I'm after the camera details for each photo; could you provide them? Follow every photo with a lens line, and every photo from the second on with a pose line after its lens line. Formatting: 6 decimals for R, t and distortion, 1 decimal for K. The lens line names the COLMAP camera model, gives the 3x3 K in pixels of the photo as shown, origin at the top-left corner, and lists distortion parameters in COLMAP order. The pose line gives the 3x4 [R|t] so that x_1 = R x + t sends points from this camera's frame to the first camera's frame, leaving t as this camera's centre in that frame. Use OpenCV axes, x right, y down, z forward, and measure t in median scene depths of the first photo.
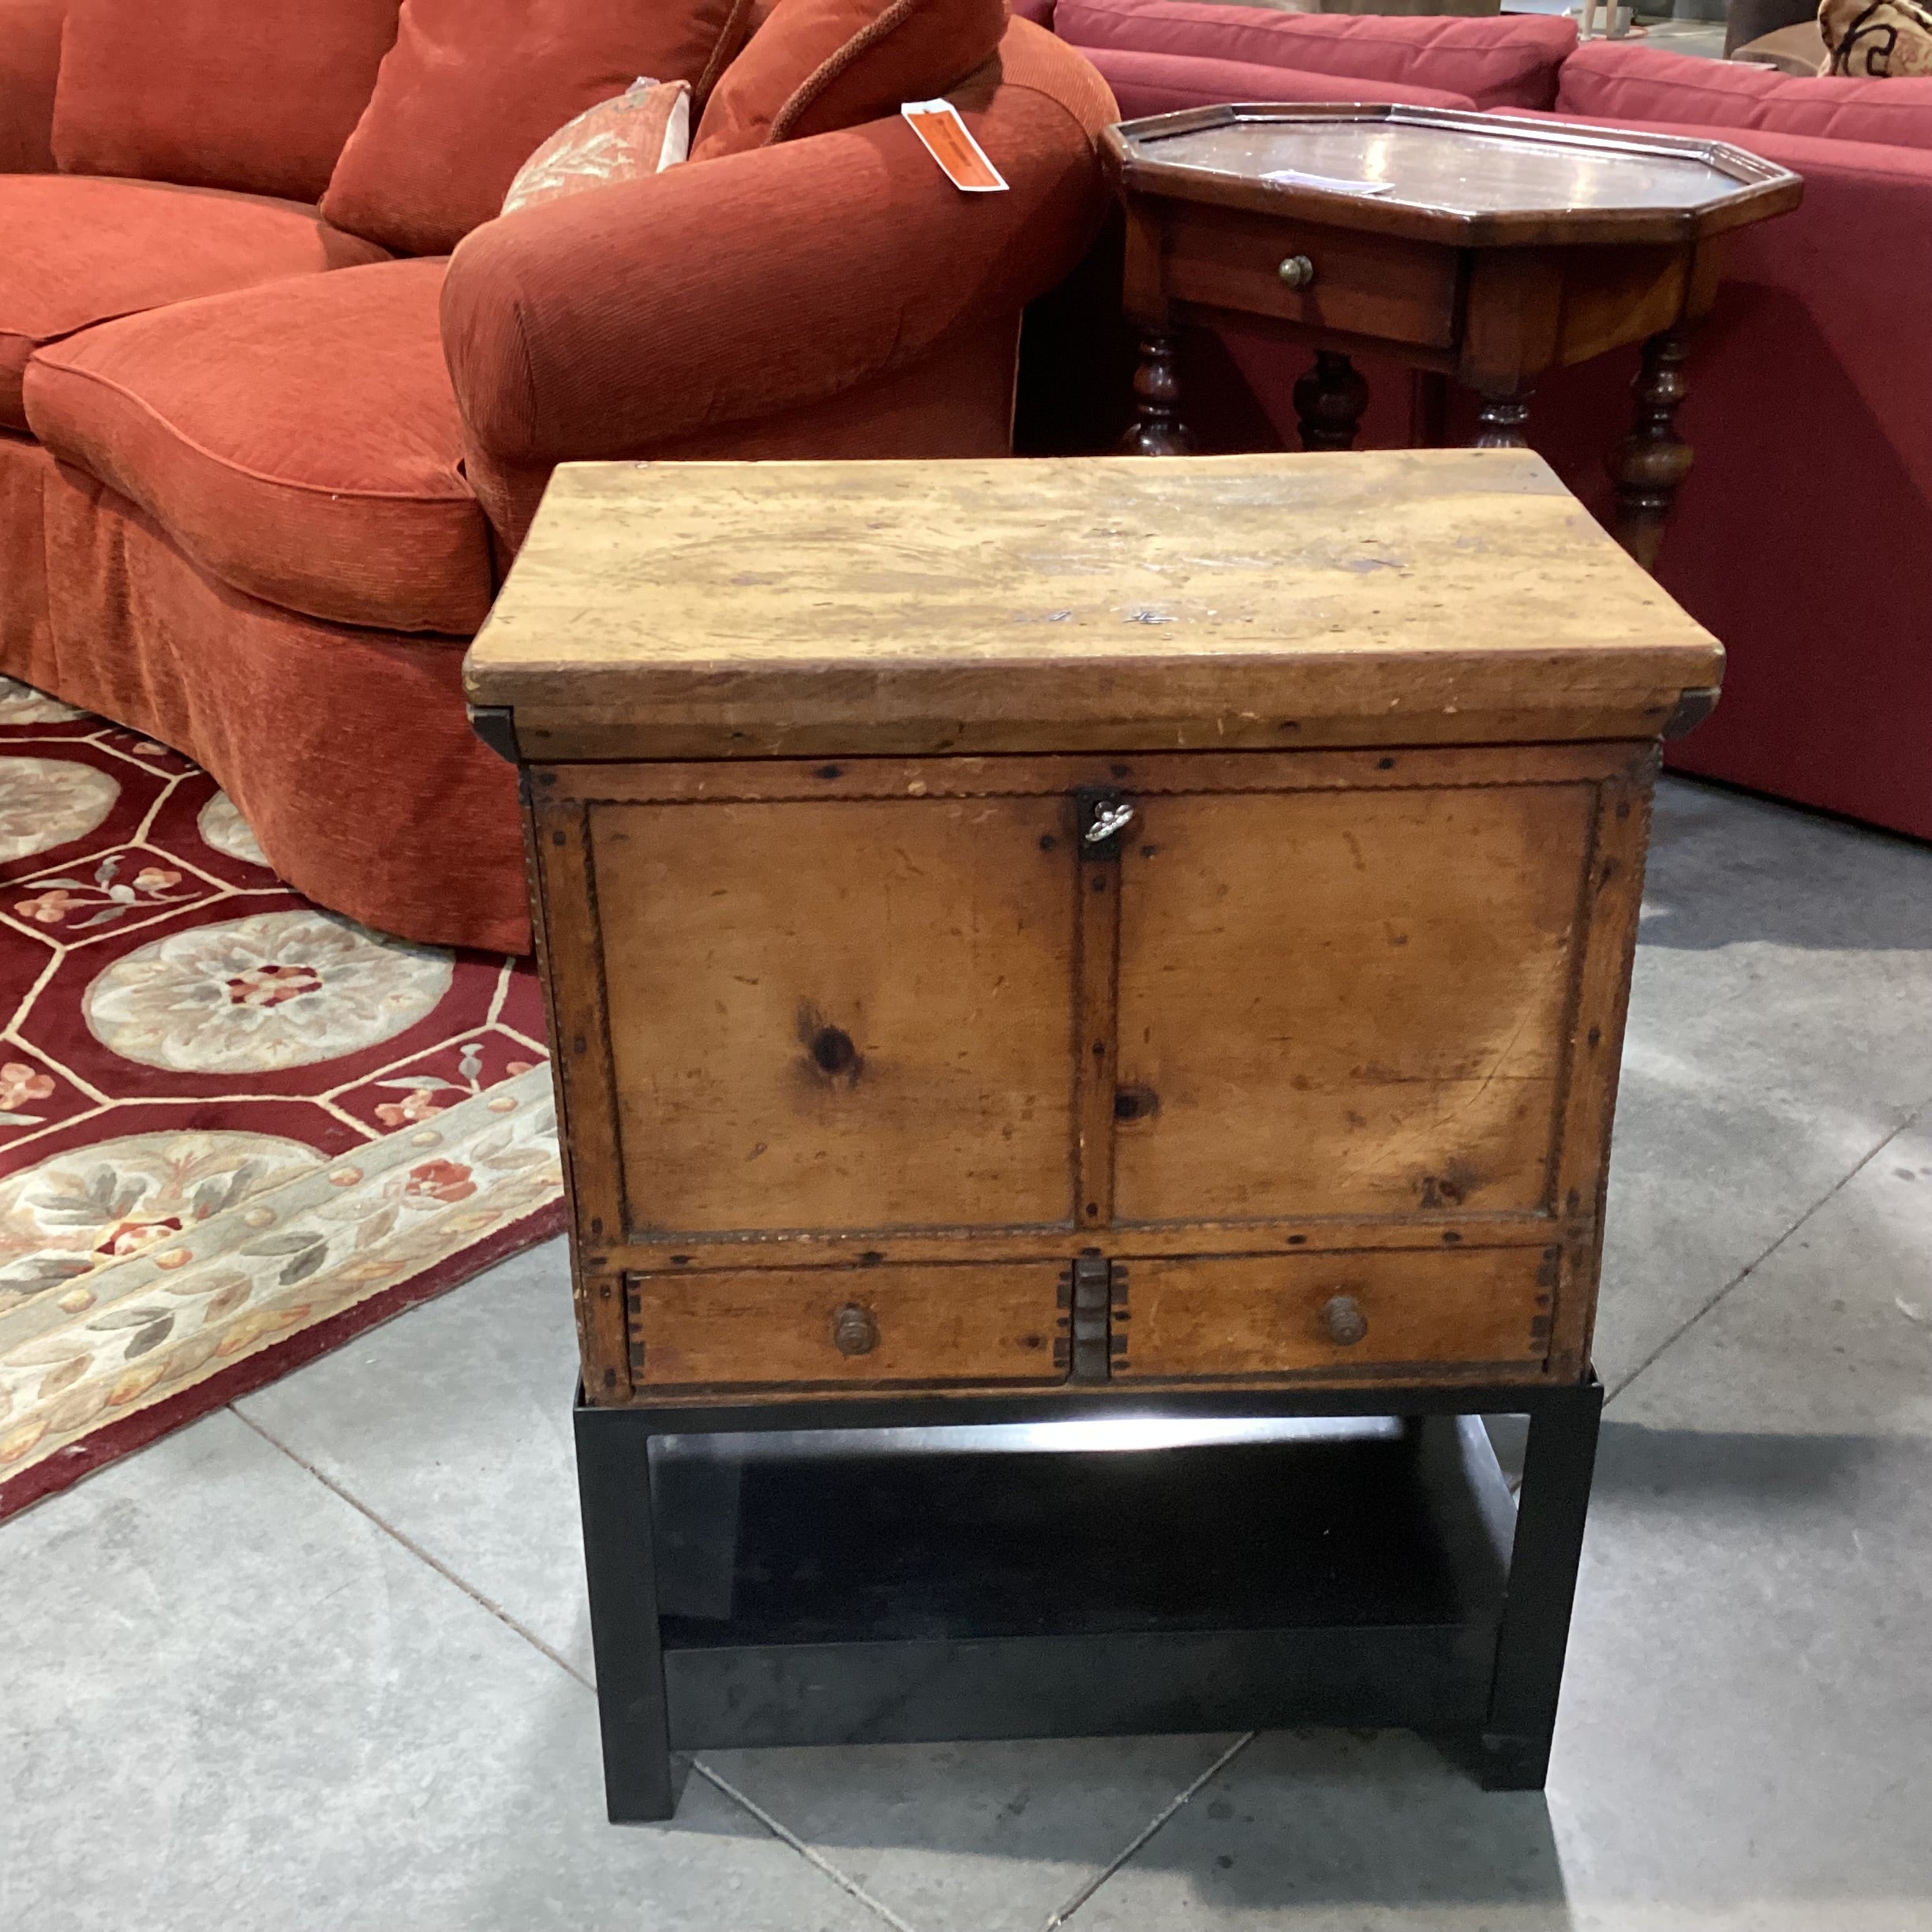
lens RADIAL K [[2311.7, 0, 962.0], [0, 2311.7, 955.9], [0, 0, 1]] dist [0.140674, -0.284926]
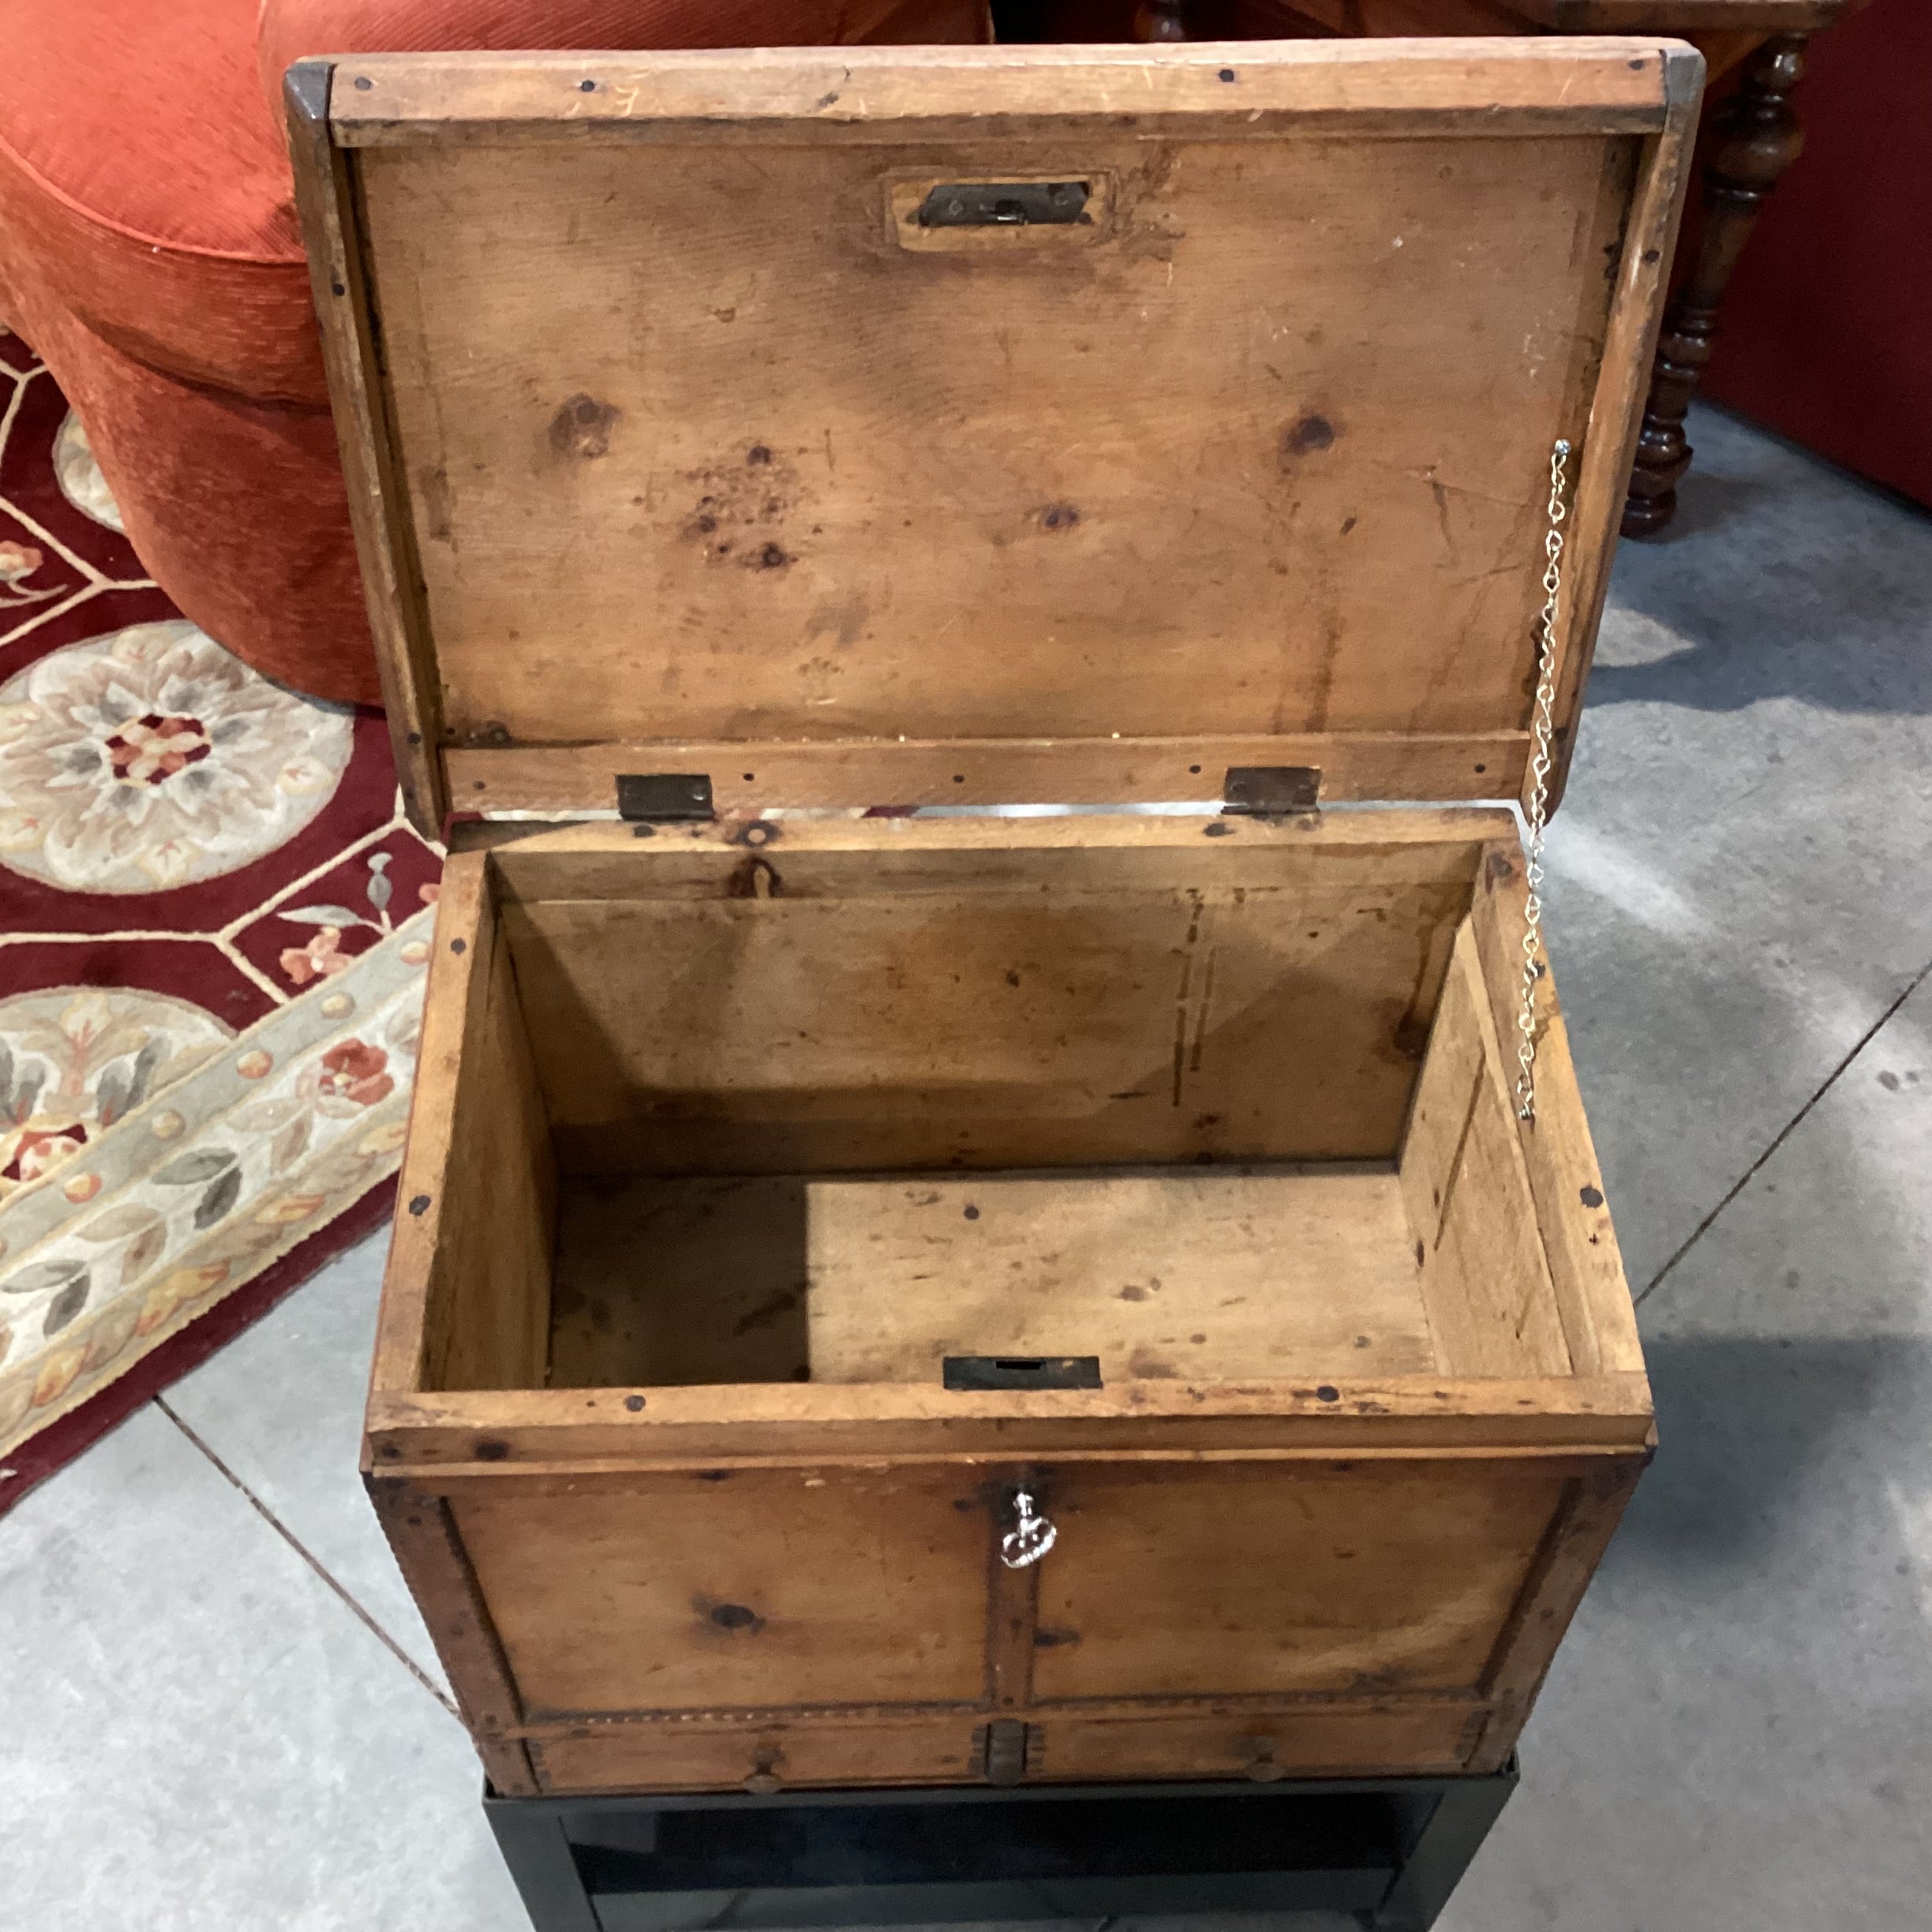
lens RADIAL K [[2329.1, 0, 961.6], [0, 2329.1, 953.0], [0, 0, 1]] dist [0.142680, -0.321000]
pose [[0.999827, 0.016172, 0.009156, 0.022302], [-0.018516, 0.909100, 0.416167, -0.559946], [-0.001593, -0.416264, 0.909242, 0.236112]]
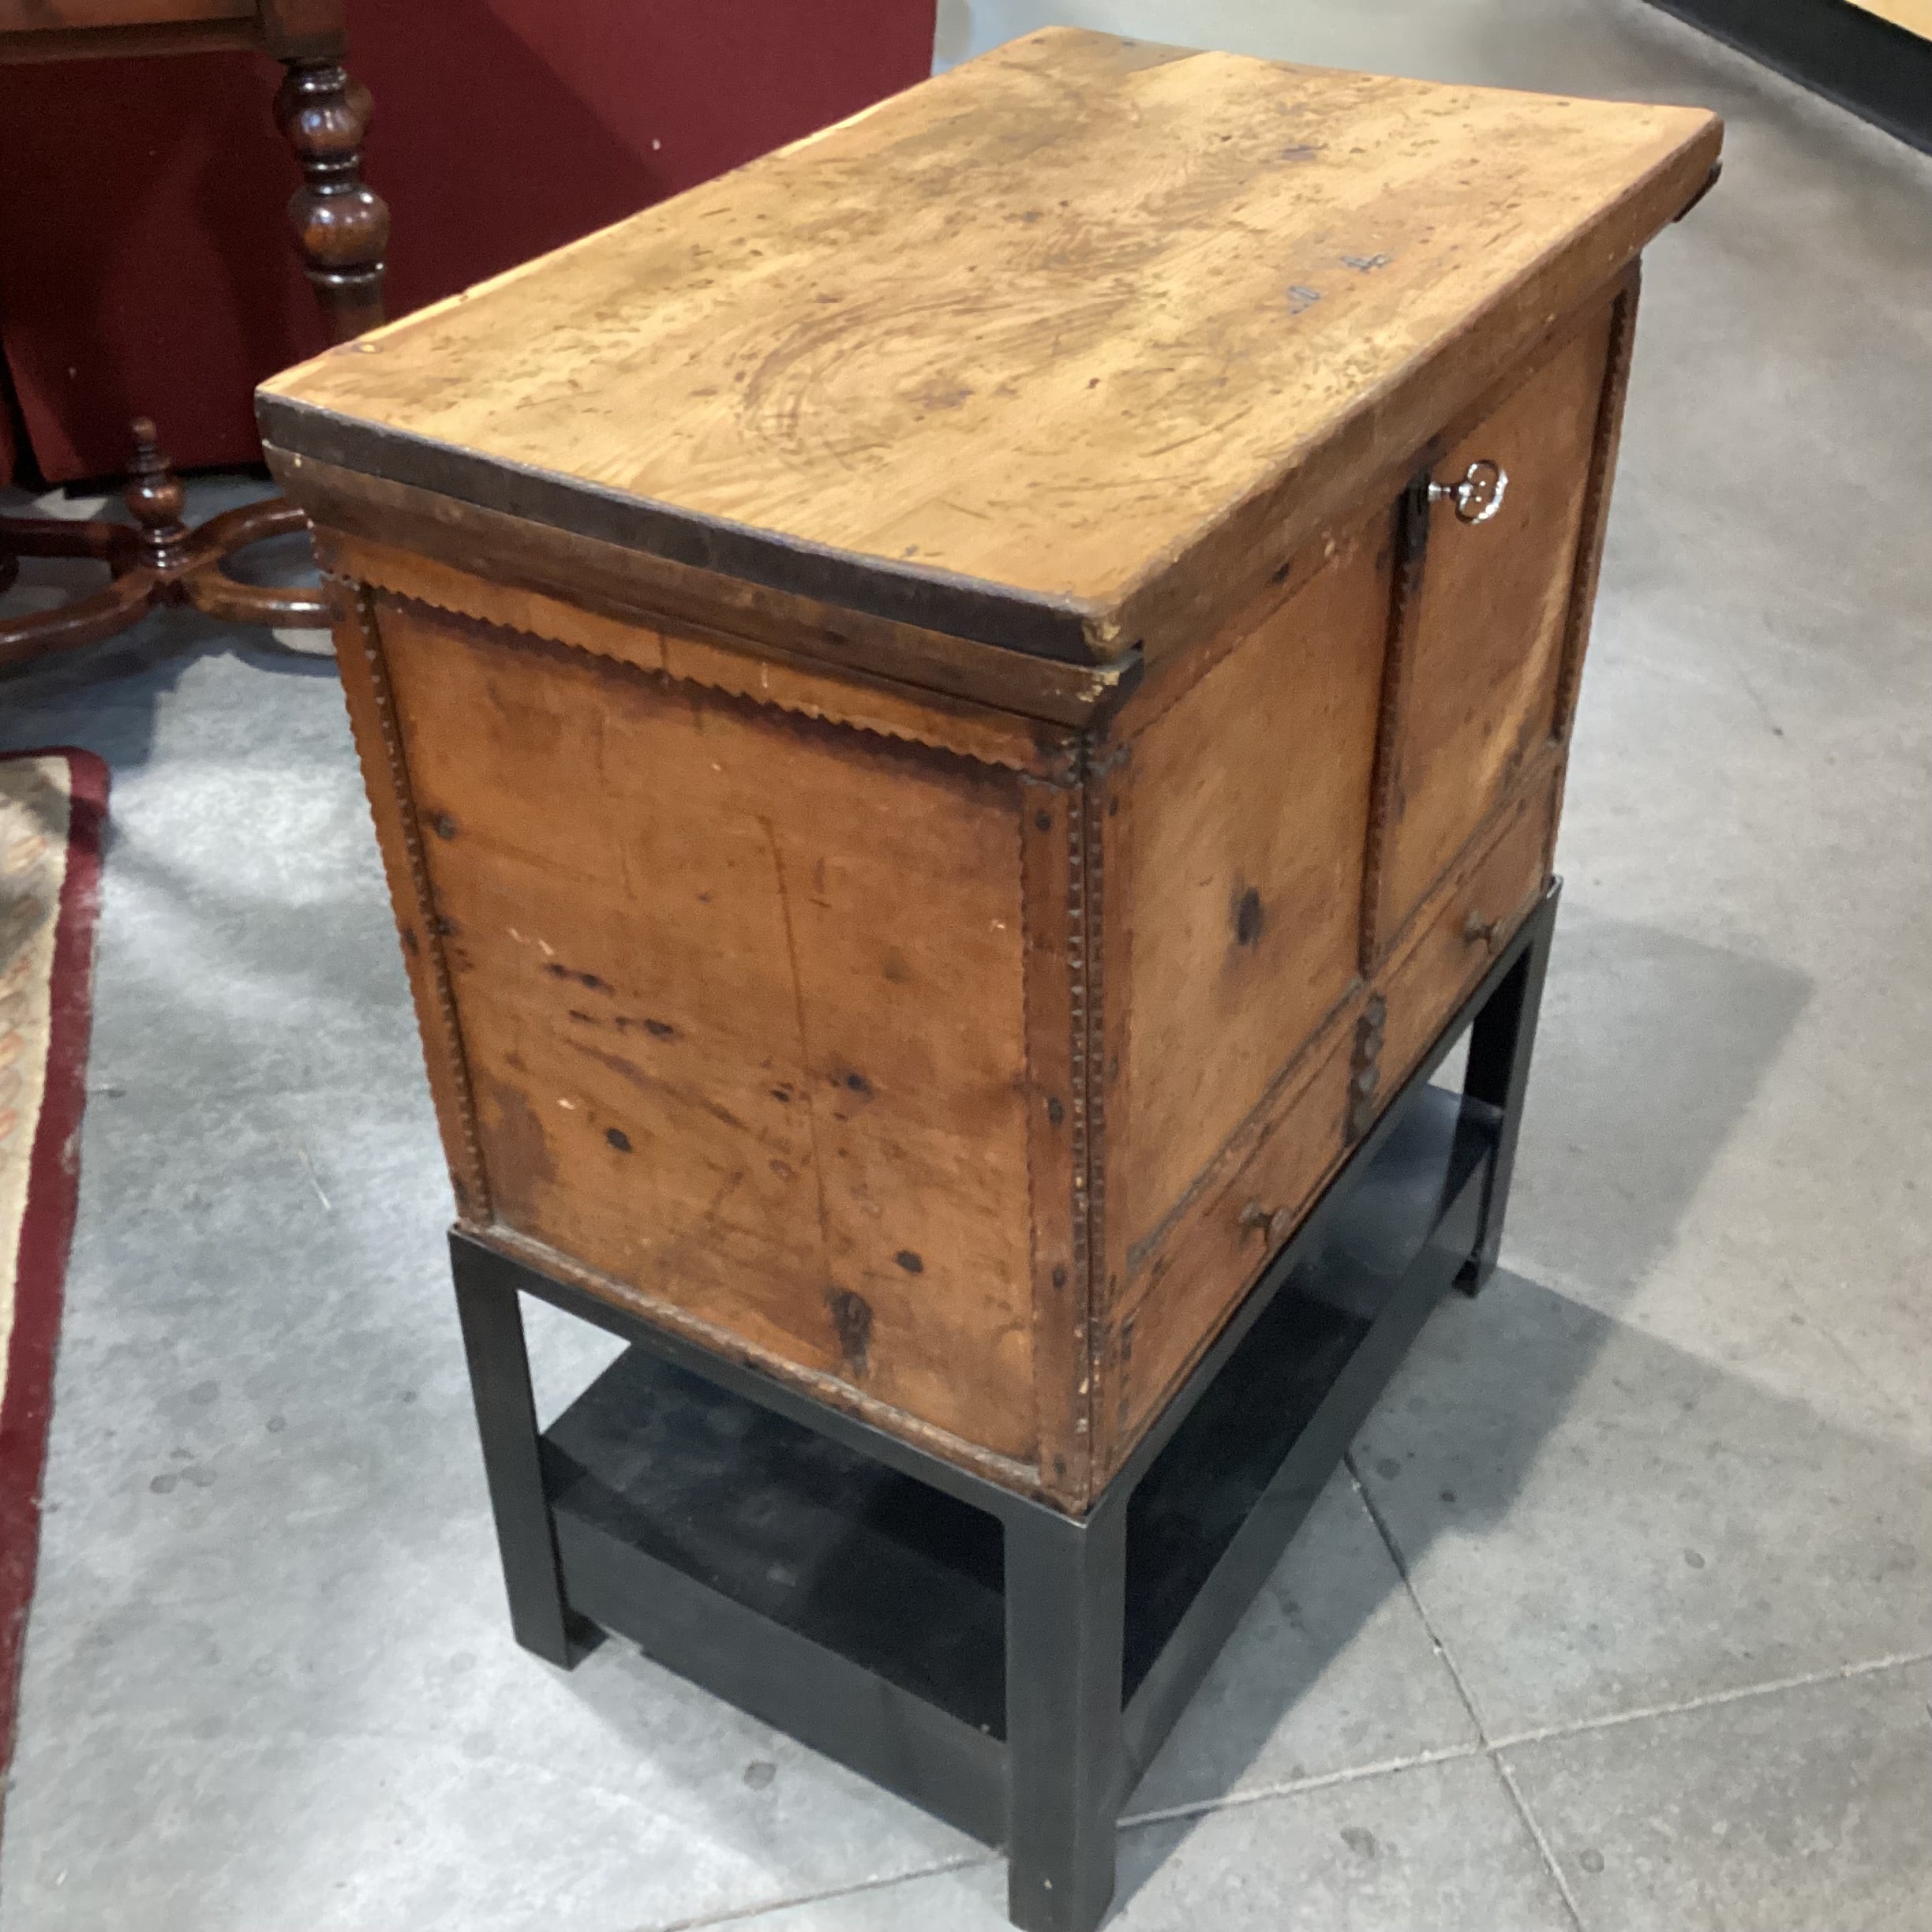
lens RADIAL K [[2342.7, 0, 966.3], [0, 2342.7, 954.0], [0, 0, 1]] dist [0.145203, -0.366456]
pose [[0.555629, -0.485079, 0.675259, -0.622021], [0.390820, 0.869224, 0.302834, -0.217147], [-0.733850, 0.095641, 0.672545, 0.495530]]
